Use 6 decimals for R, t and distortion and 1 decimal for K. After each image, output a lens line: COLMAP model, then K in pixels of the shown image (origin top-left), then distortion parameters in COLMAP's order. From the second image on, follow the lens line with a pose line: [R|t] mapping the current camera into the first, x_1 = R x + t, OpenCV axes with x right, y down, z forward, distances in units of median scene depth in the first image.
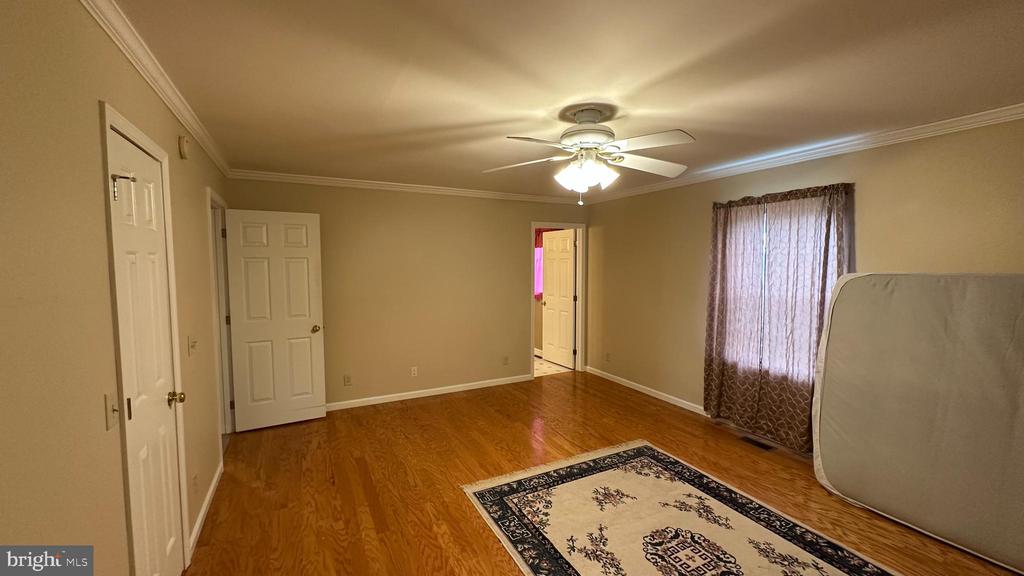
lens RADIAL K [[418.1, 0, 511.5], [0, 418.1, 284.3], [0, 0, 1]] dist [-0.003863, 0.000987]
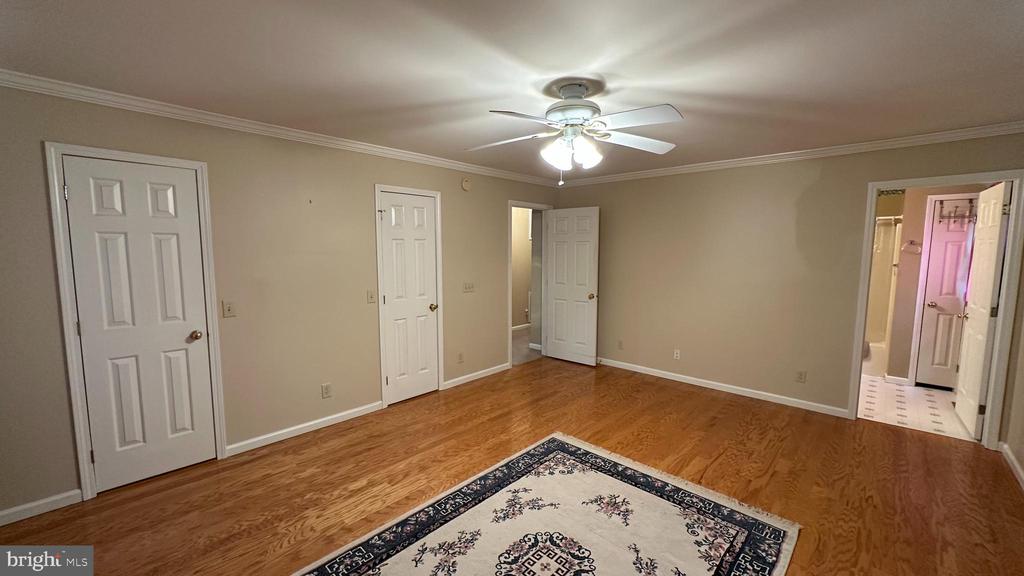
lens RADIAL K [[418.1, 0, 506.7], [0, 418.1, 285.9], [0, 0, 1]] dist [-0.003863, 0.000987]
pose [[0.308972, 0.089299, -0.946869, 0.831584], [-0.054234, 0.995617, 0.076200, -0.012748], [0.949523, 0.027809, 0.312461, 0.425628]]
